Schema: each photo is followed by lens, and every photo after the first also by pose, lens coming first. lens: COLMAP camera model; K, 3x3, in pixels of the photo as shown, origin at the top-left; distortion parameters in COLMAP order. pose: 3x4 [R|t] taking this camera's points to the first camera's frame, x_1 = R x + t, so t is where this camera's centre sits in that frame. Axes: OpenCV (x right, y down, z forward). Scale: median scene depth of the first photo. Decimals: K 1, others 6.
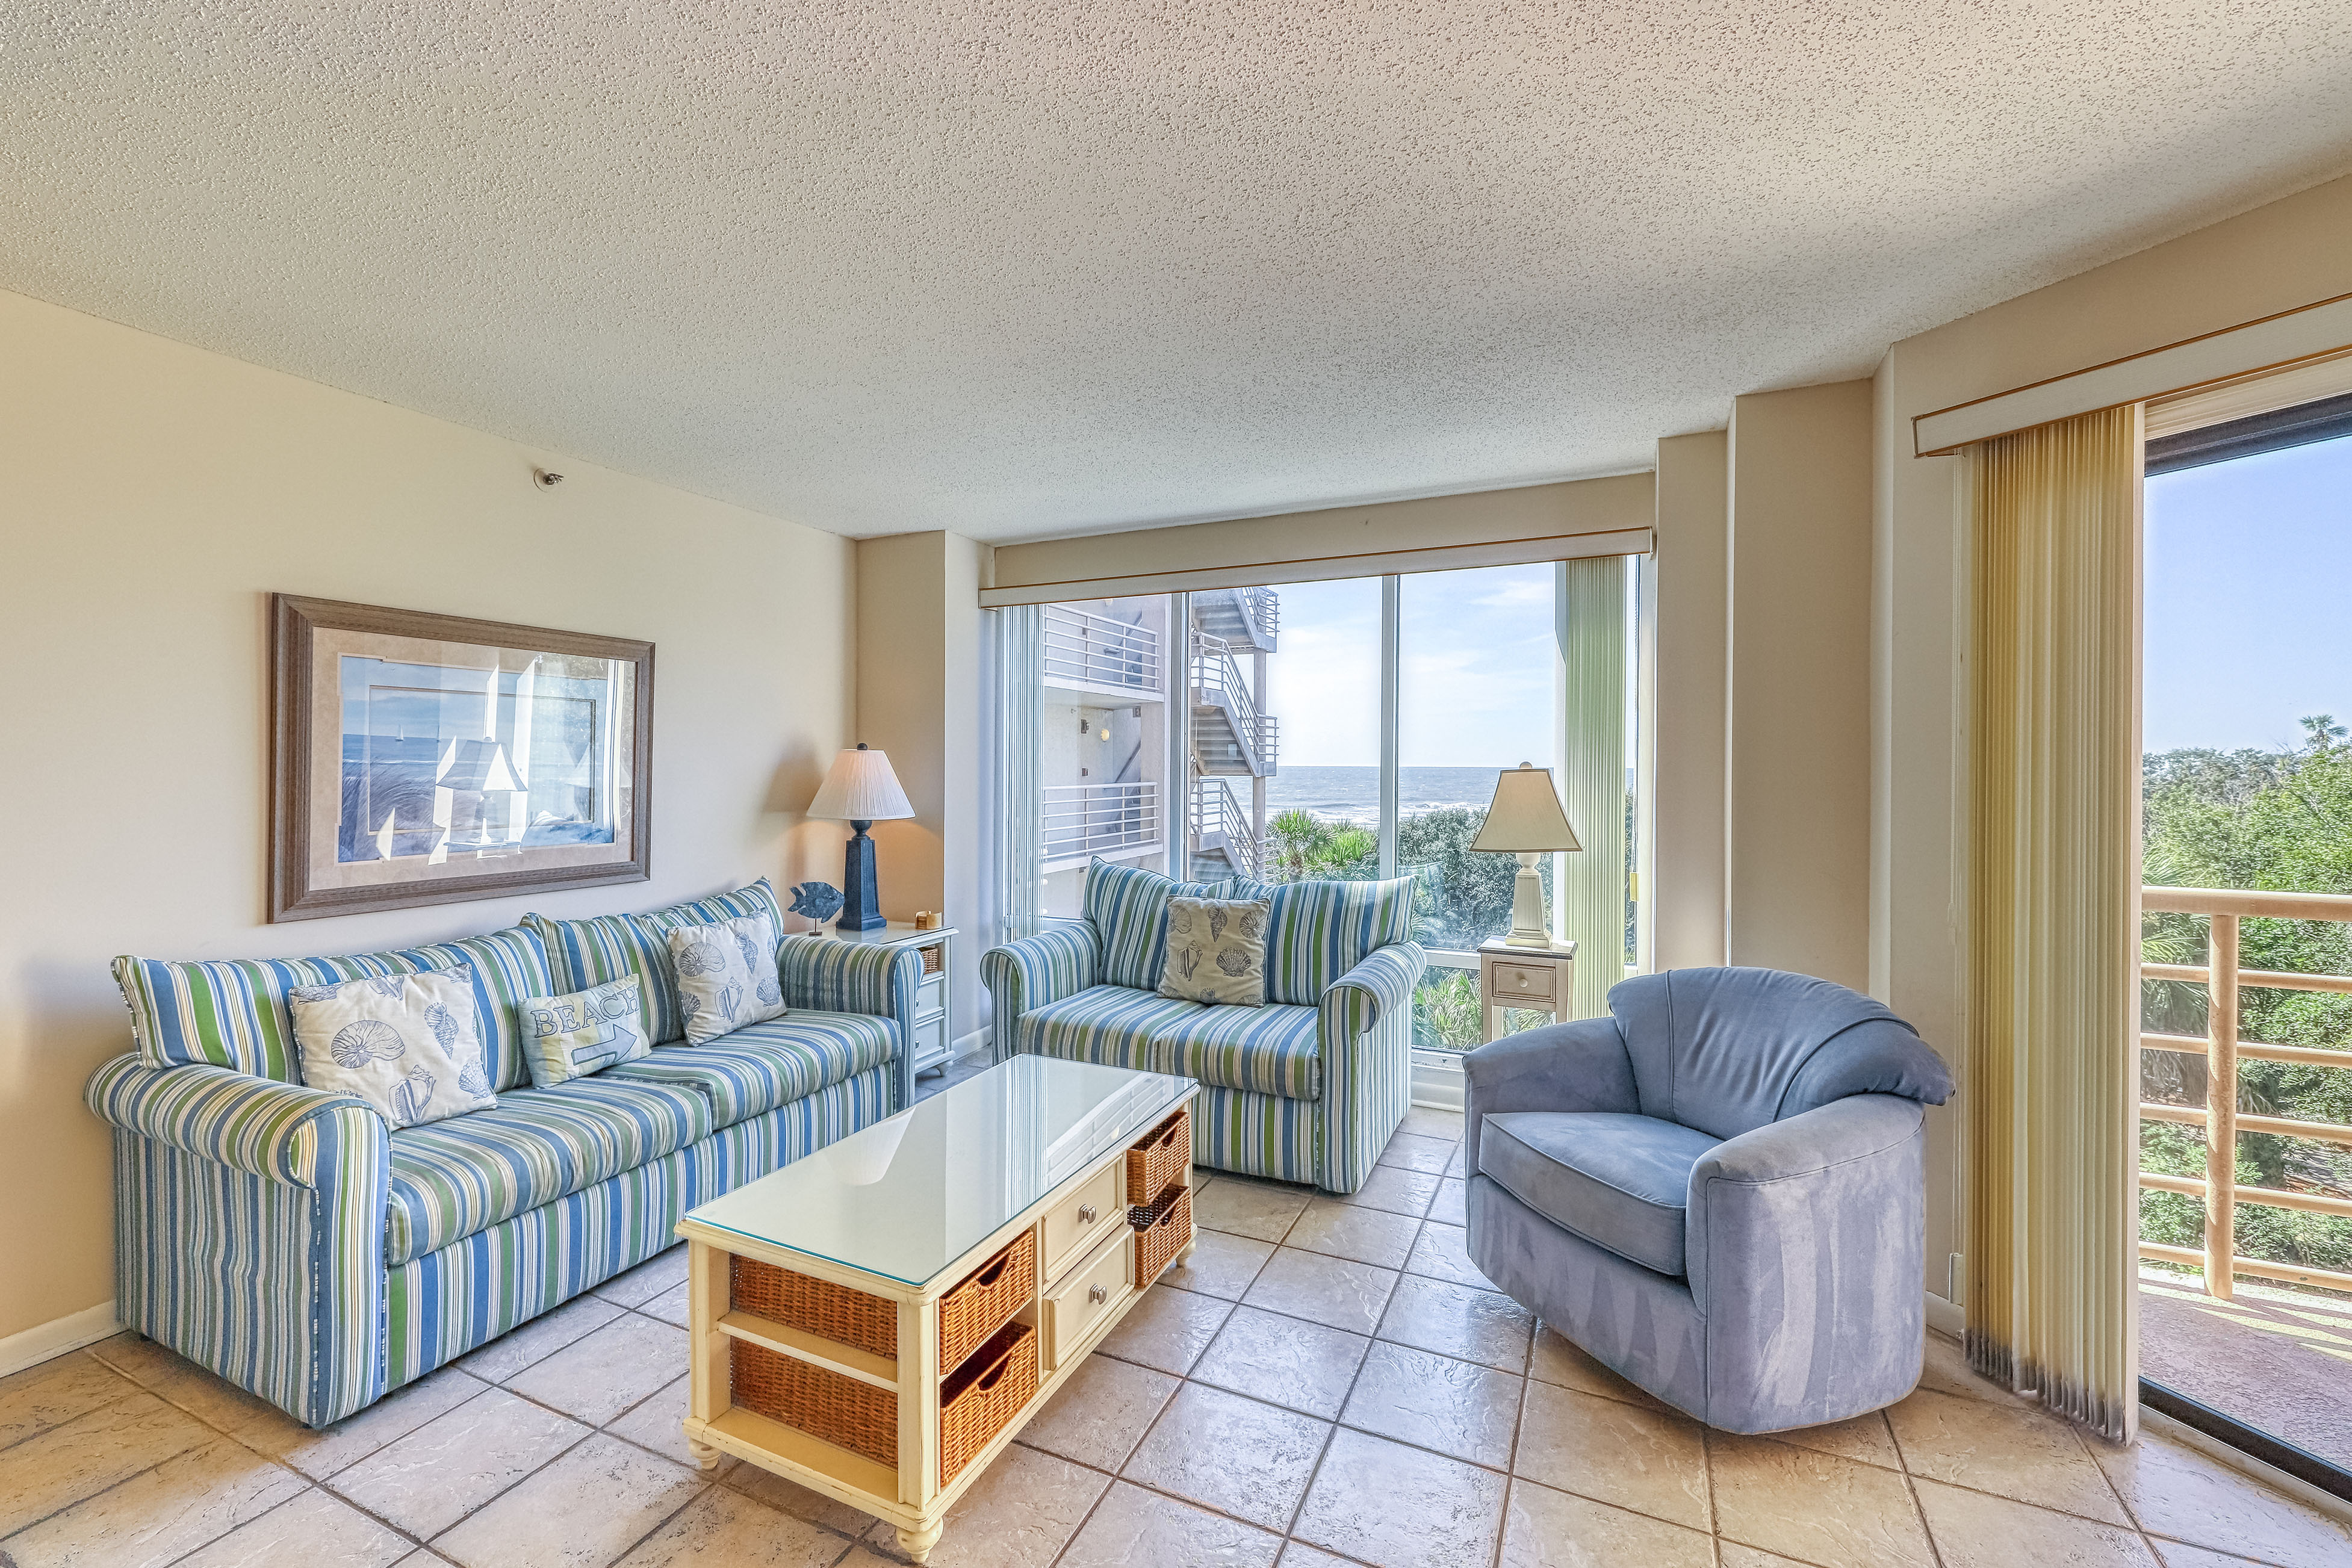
lens RADIAL K [[1000.4, 0, 1116.9], [0, 1000.4, 765.5], [0, 0, 1]] dist [0.003689, -0.002739]
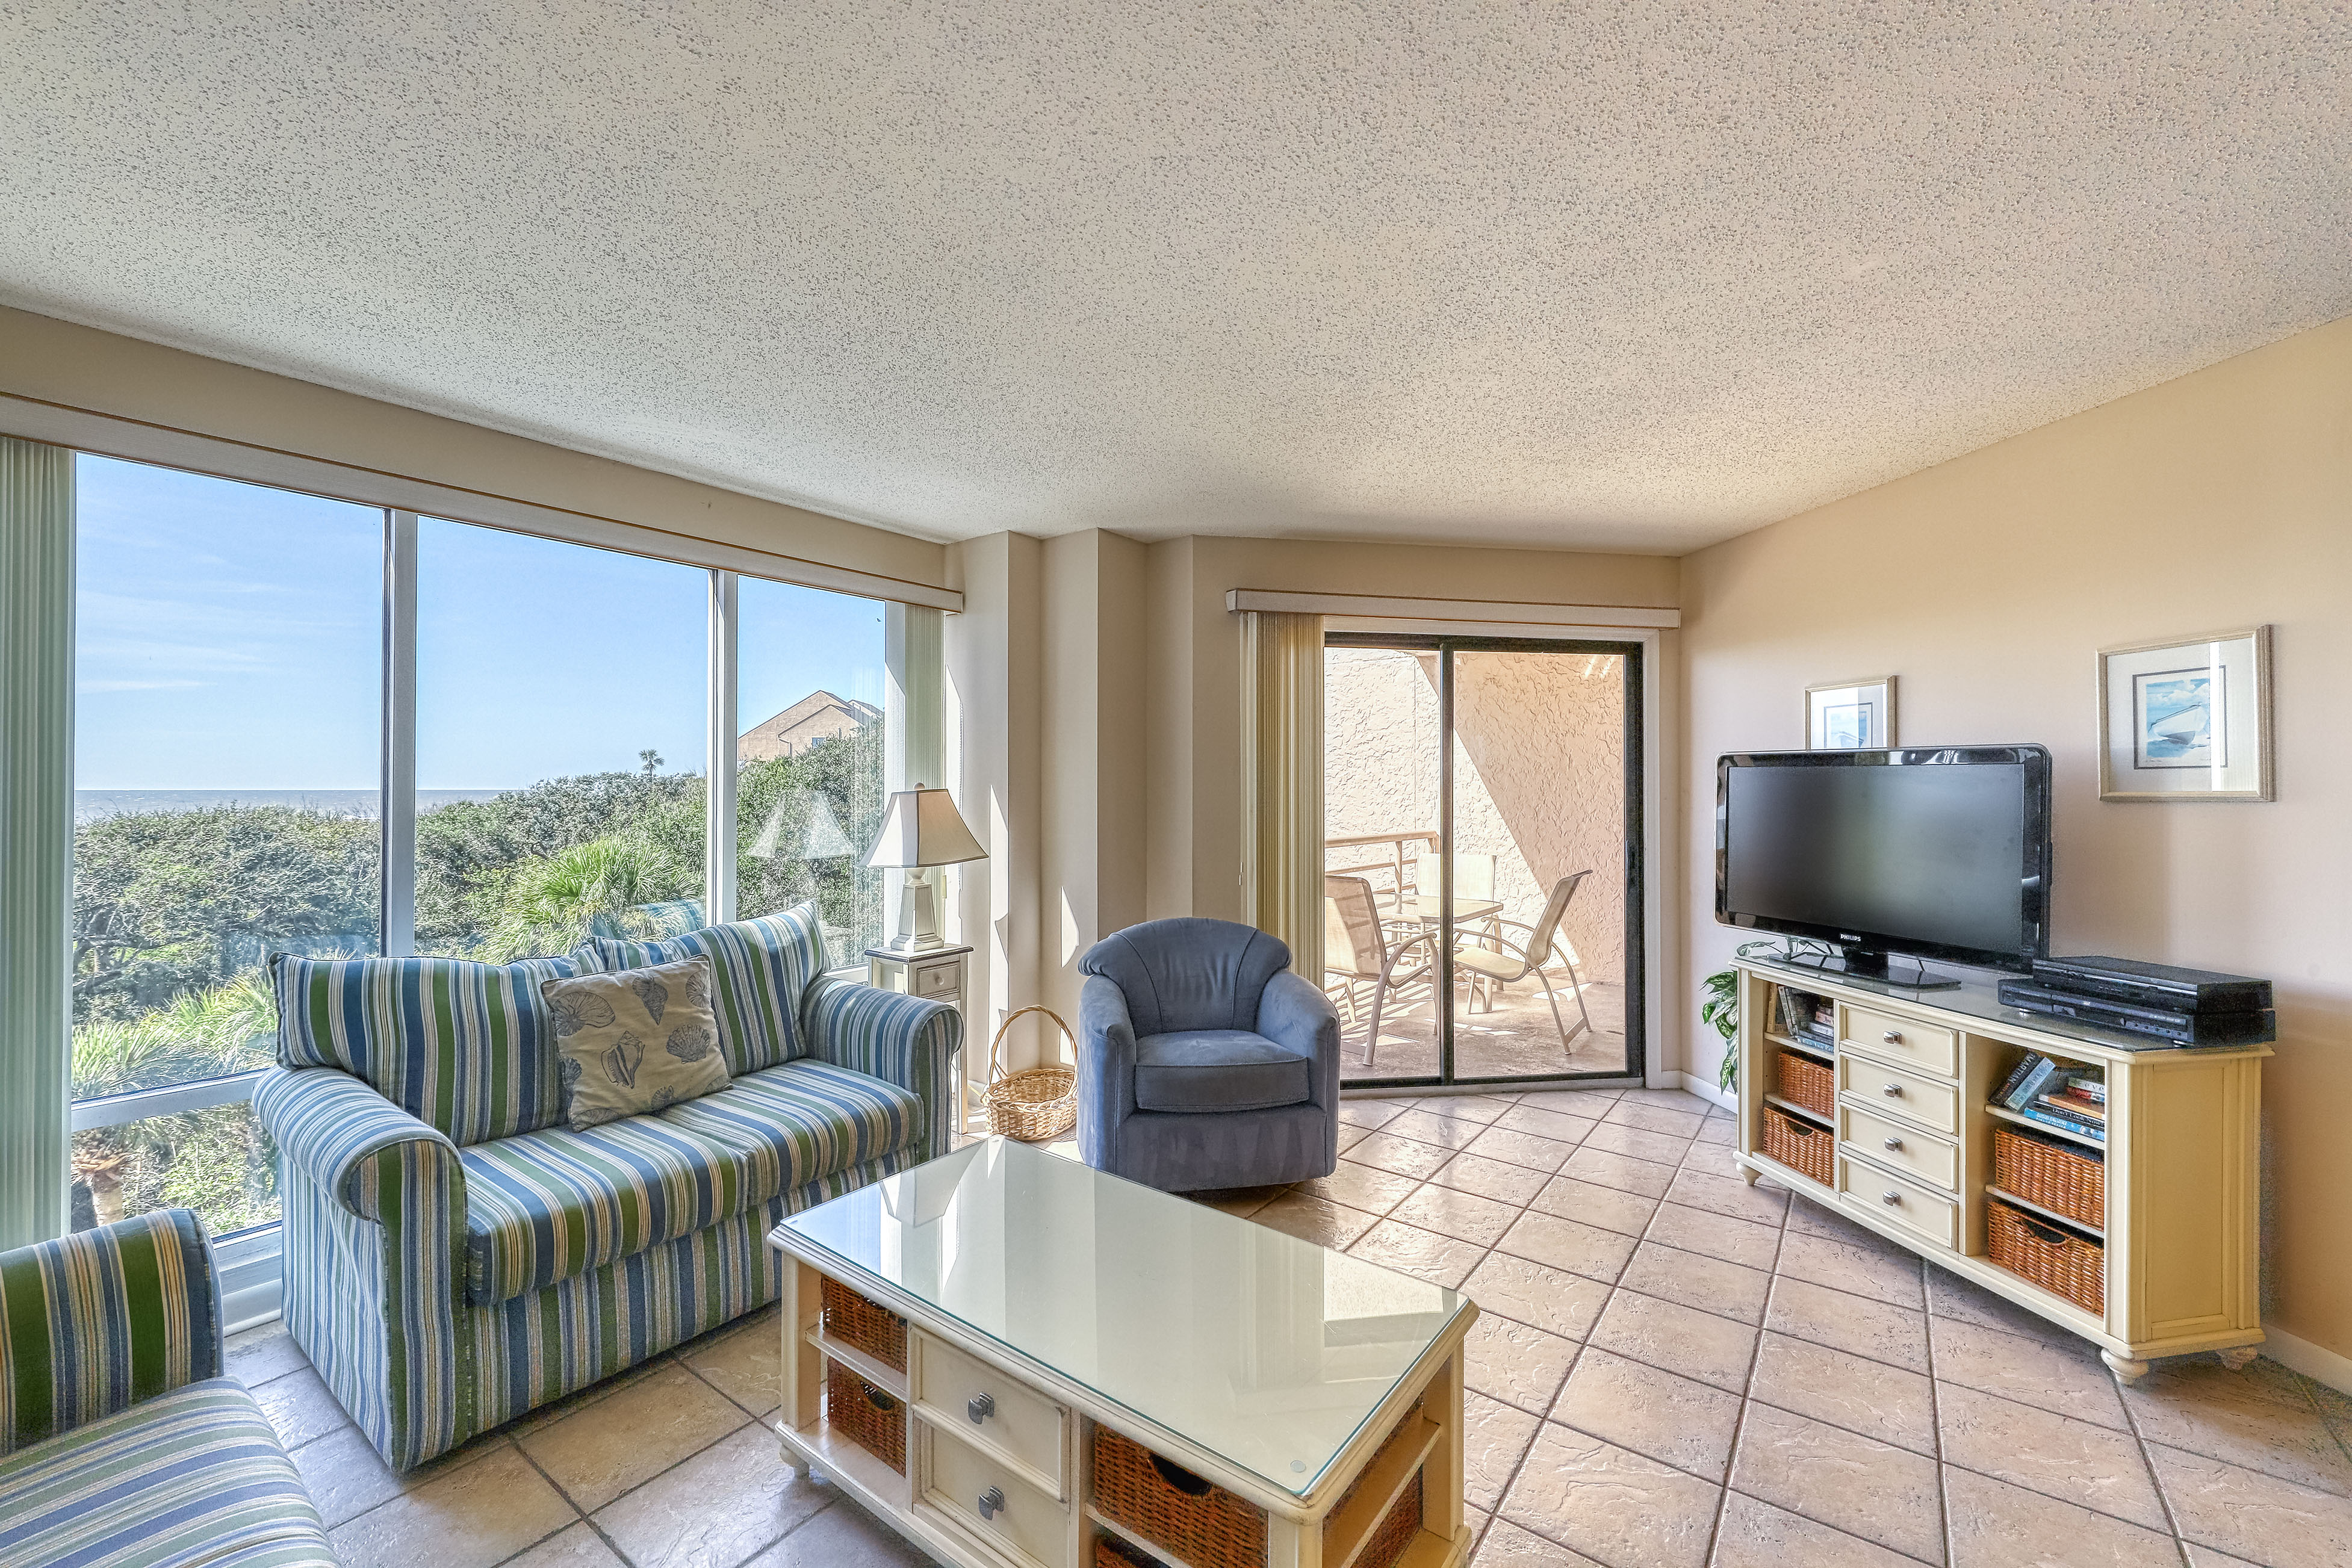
lens RADIAL K [[968.9, 0, 1176.9], [0, 968.9, 778.5], [0, 0, 1]] dist [0.002057, -0.000123]
pose [[0.165752, 0.004376, 0.986158, -0.511645], [0.003026, 0.999983, -0.004946, -0.001361], [-0.986163, 0.003804, 0.165736, 0.467454]]
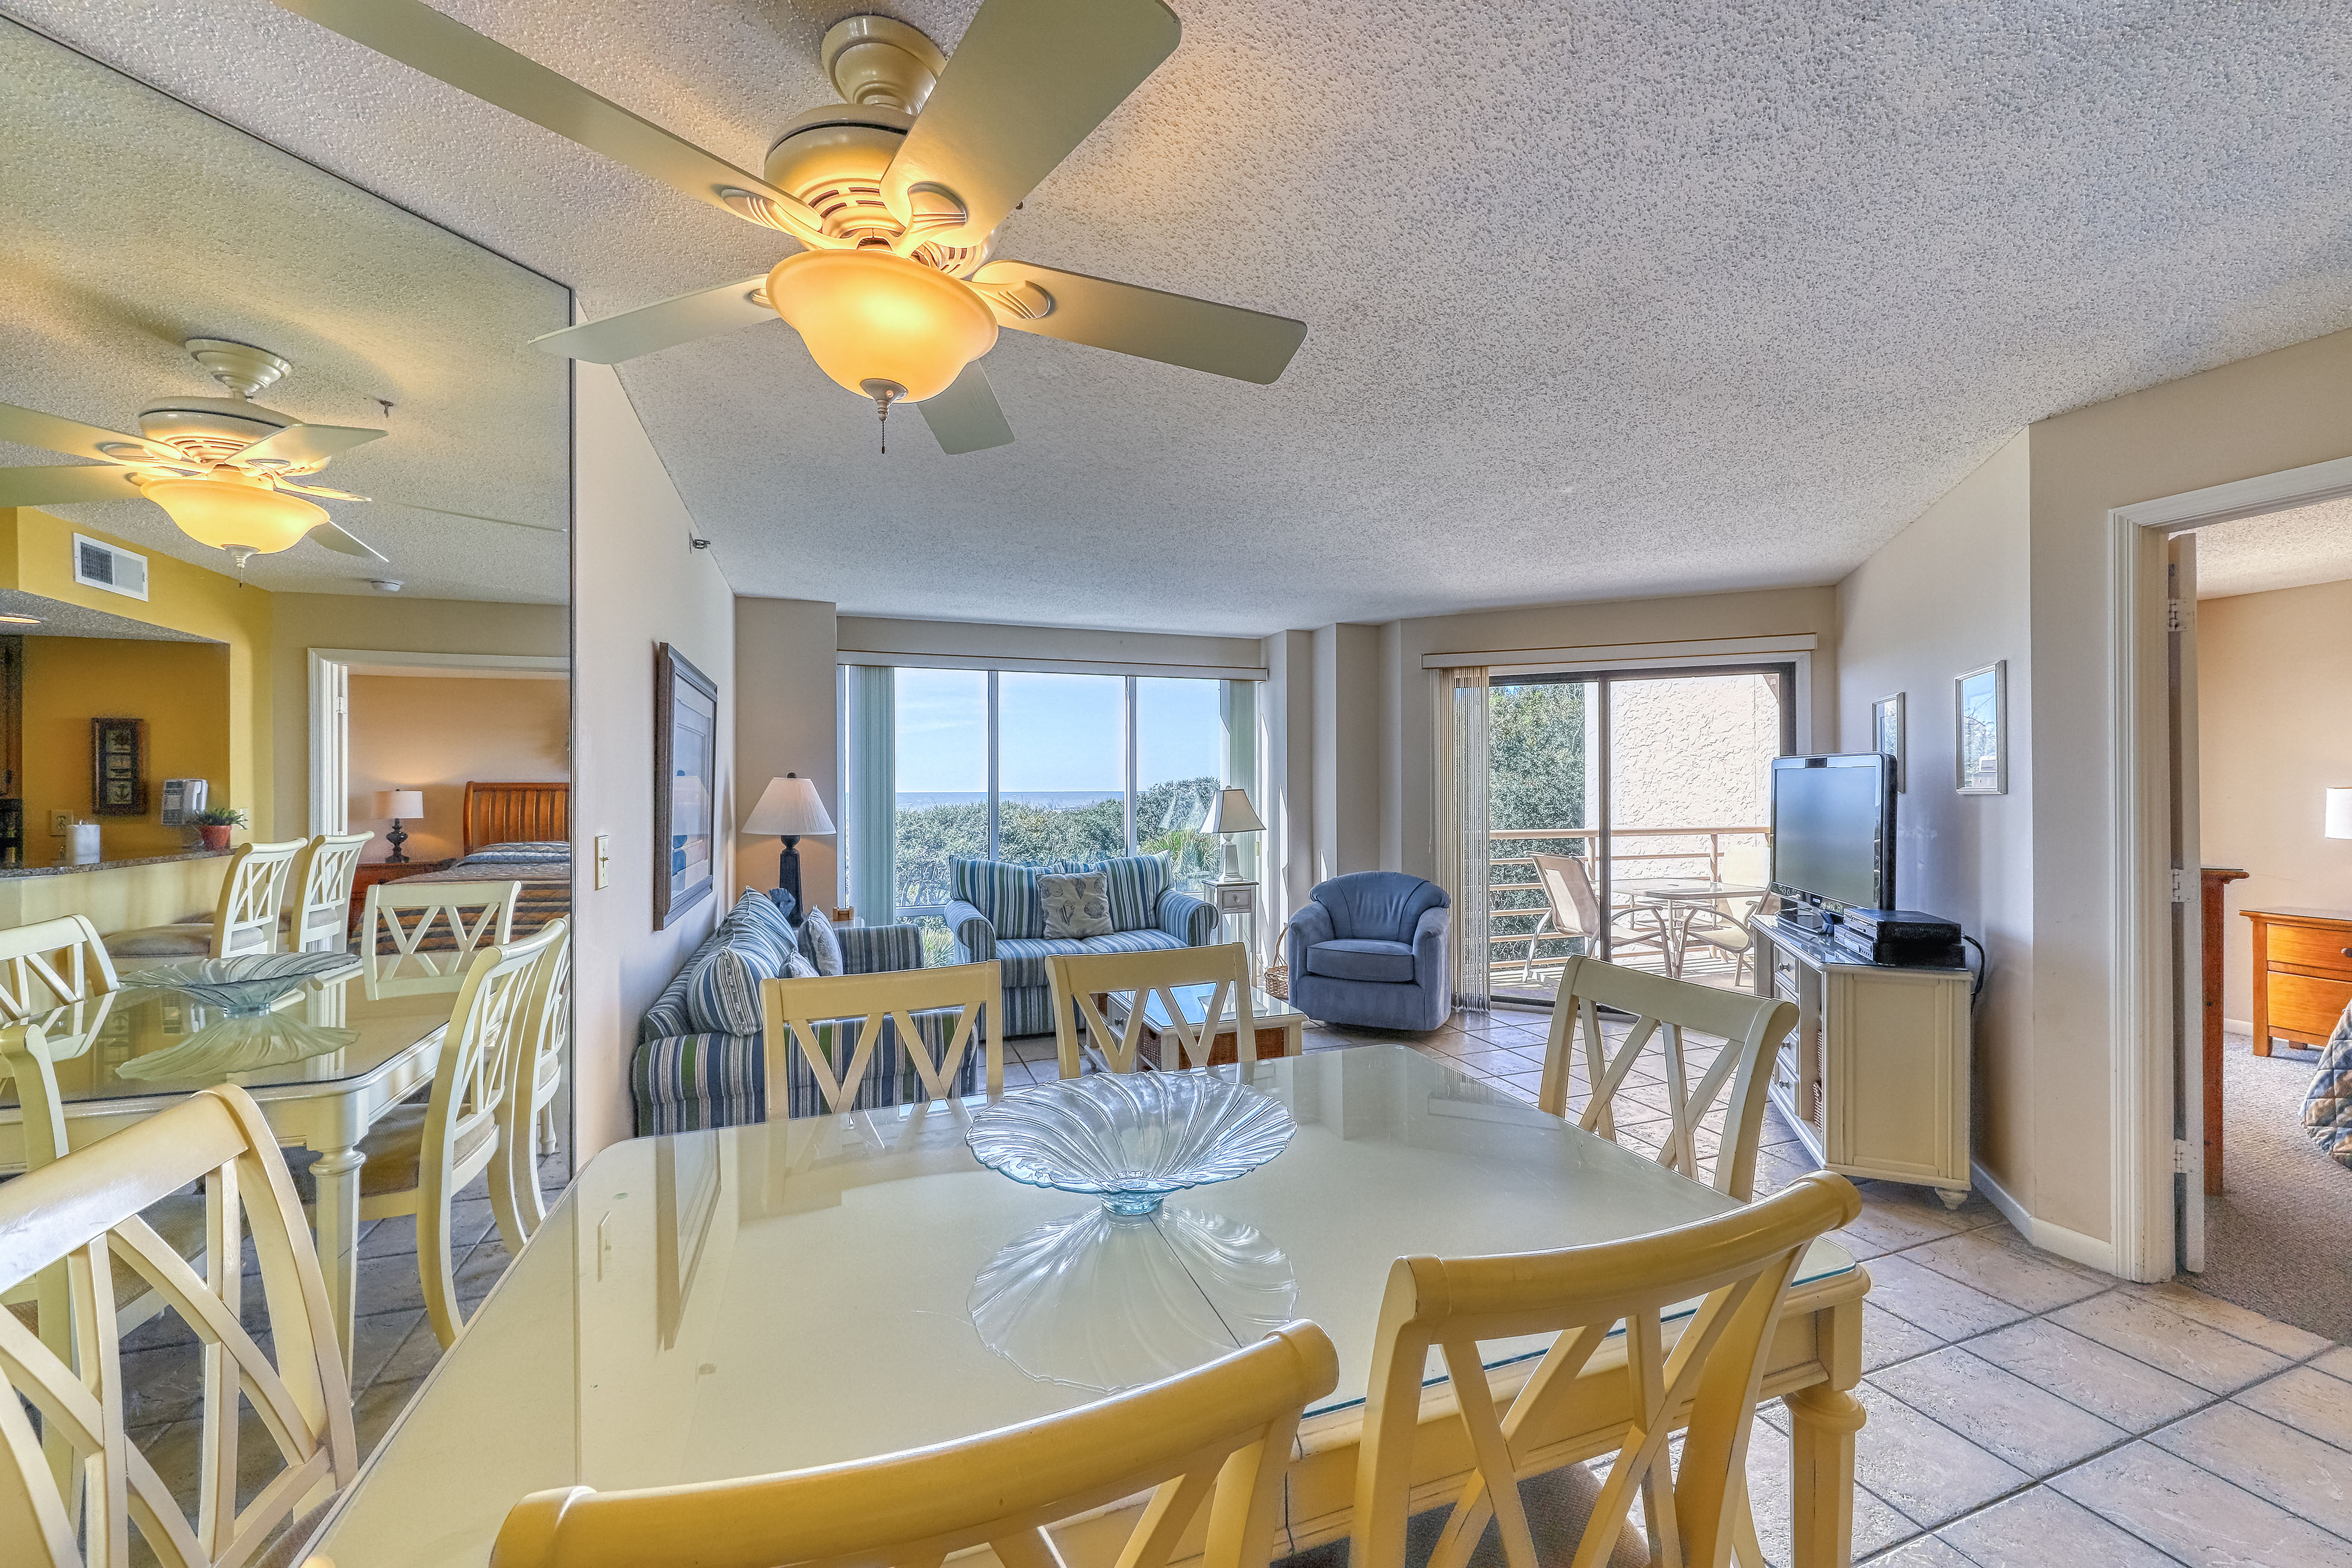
lens RADIAL K [[913.6, 0, 1151.5], [0, 913.6, 784.8], [0, 0, 1]] dist [-0.001847, -0.000006]
pose [[0.694662, -0.003883, 0.719326, -0.810950], [0.009036, 0.999954, -0.003329, 0.000406], [-0.719280, 0.008813, 0.694665, -0.086036]]
